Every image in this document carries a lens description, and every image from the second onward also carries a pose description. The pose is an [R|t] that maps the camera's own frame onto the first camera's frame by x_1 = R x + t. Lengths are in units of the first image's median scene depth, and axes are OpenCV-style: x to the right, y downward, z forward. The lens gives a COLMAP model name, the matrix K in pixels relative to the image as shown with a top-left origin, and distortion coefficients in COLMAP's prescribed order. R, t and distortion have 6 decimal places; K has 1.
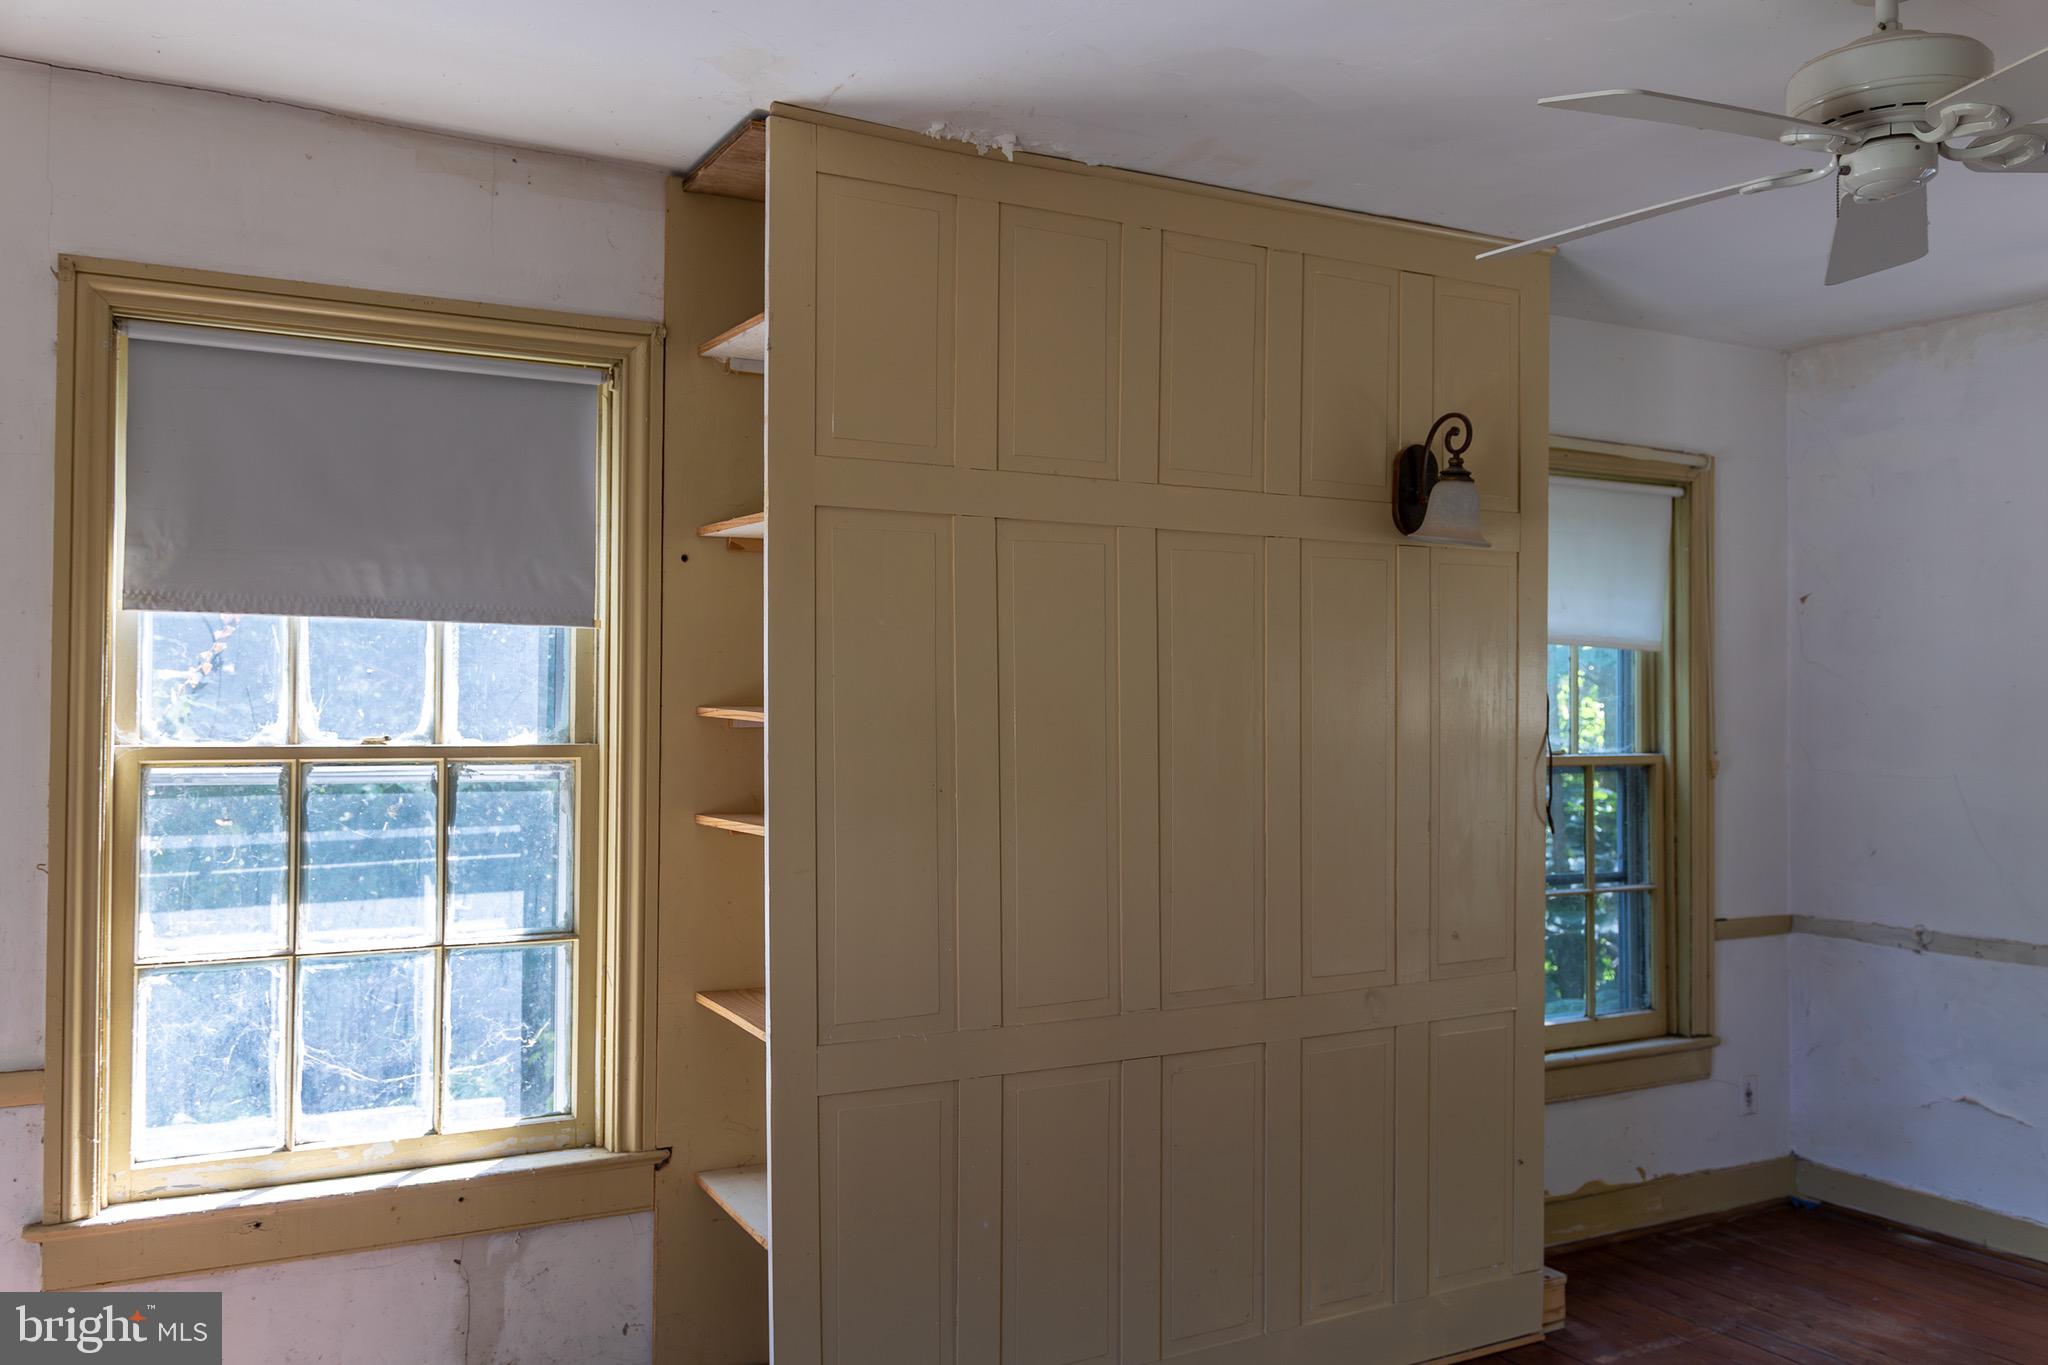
lens RADIAL K [[1691.3, 0, 1024.0], [0, 1691.3, 682.5], [0, 0, 1]] dist [0.005413, -0.004645]
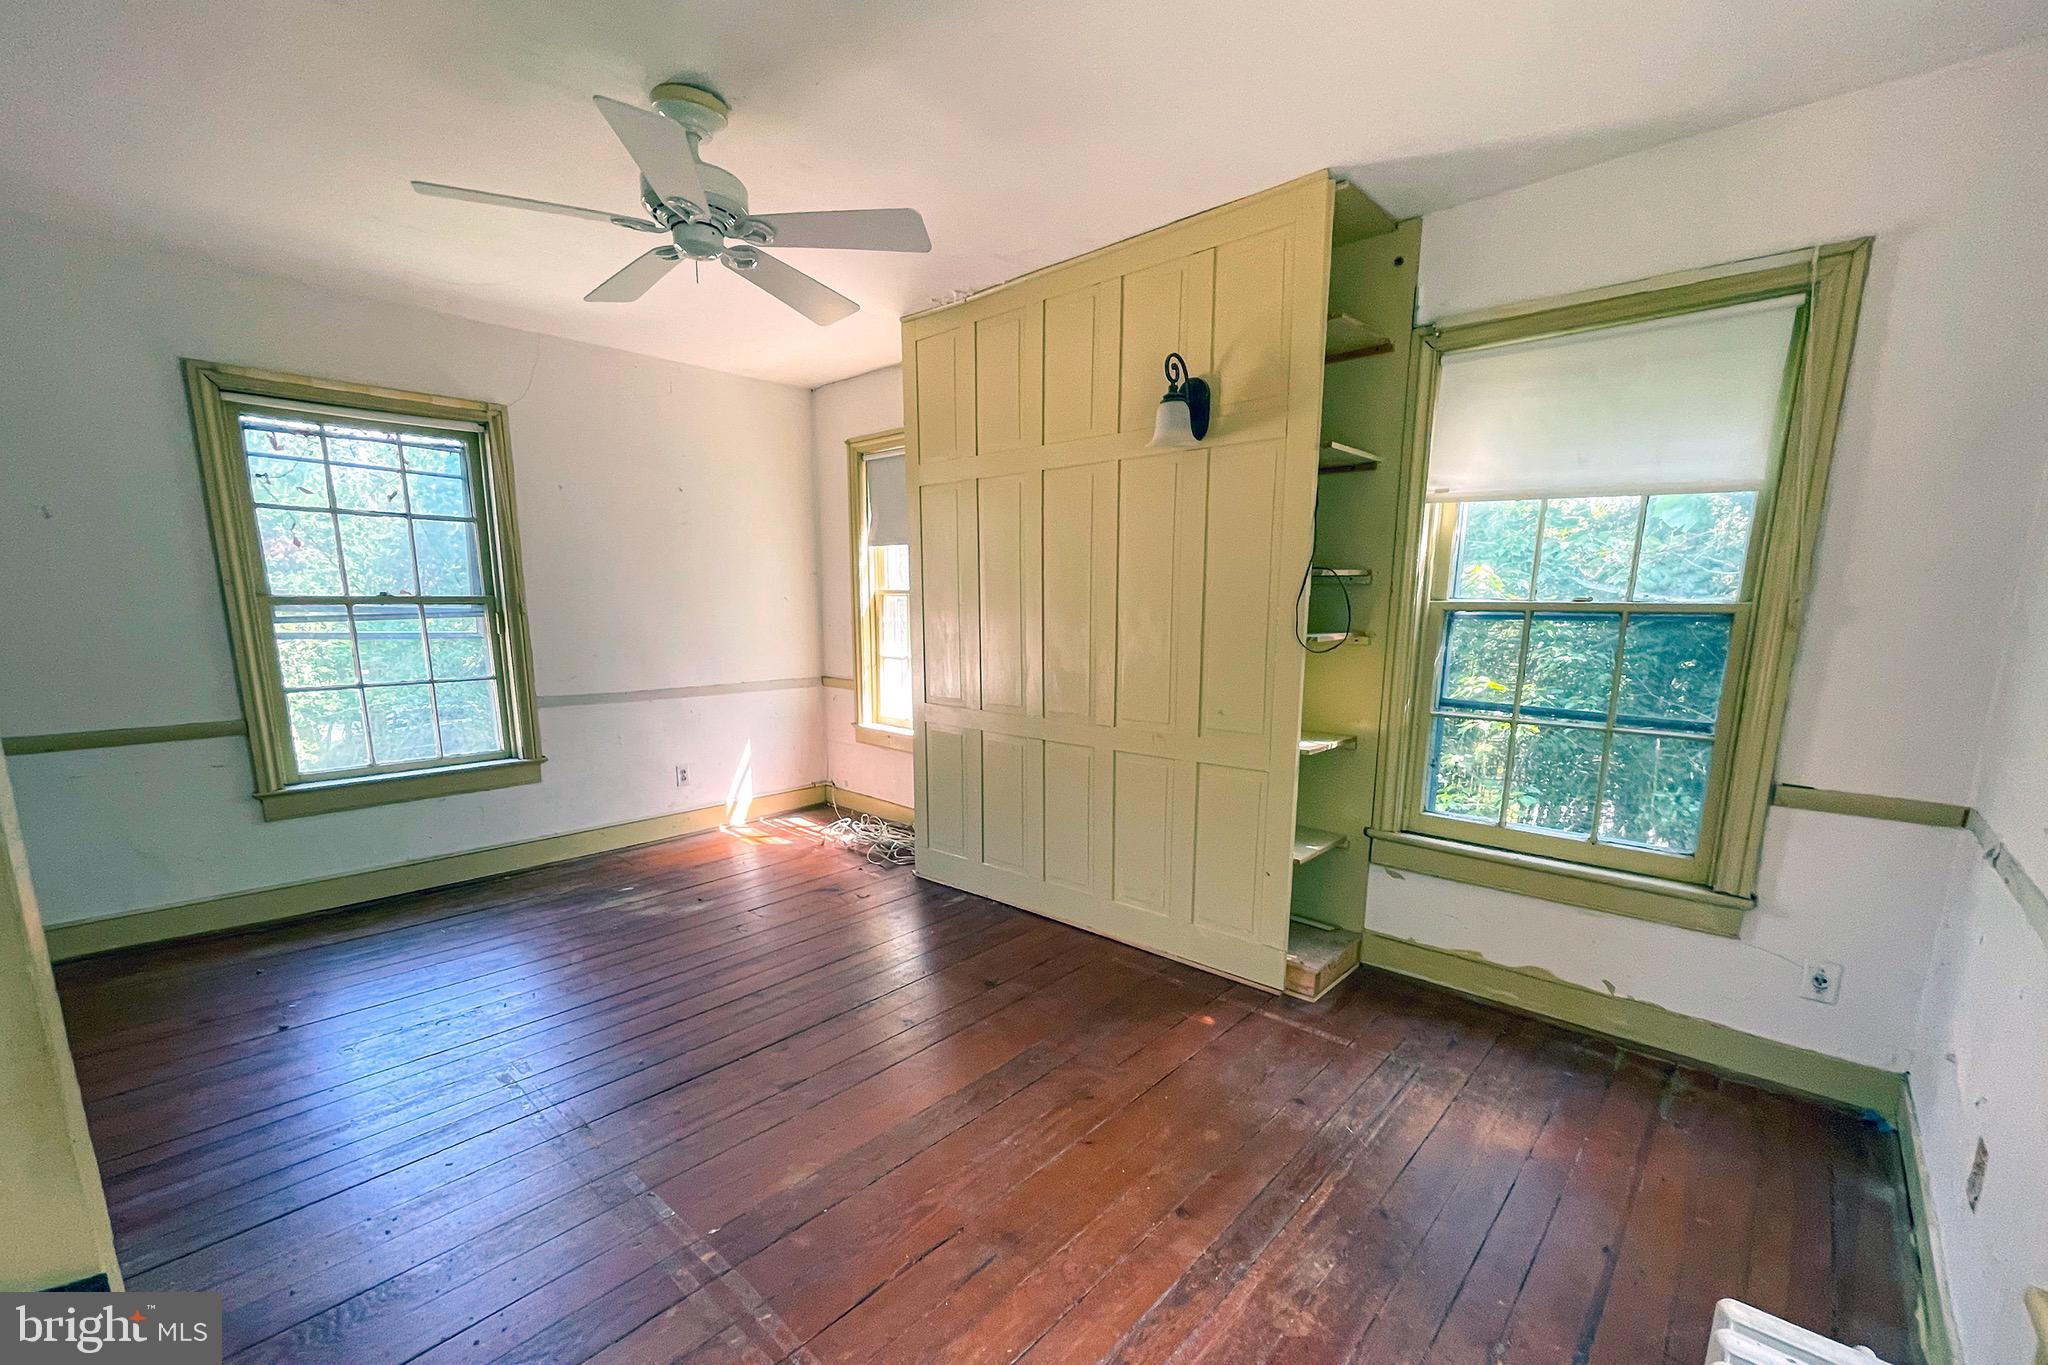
lens RADIAL K [[833.7, 0, 1022.8], [0, 833.7, 772.2], [0, 0, 1]] dist [0.000943, -0.000019]
pose [[0.306488, 0.187176, -0.933290, 0.870833], [0.004142, 0.980204, 0.197945, 0.050378], [0.951865, -0.064534, 0.299646, 0.572282]]
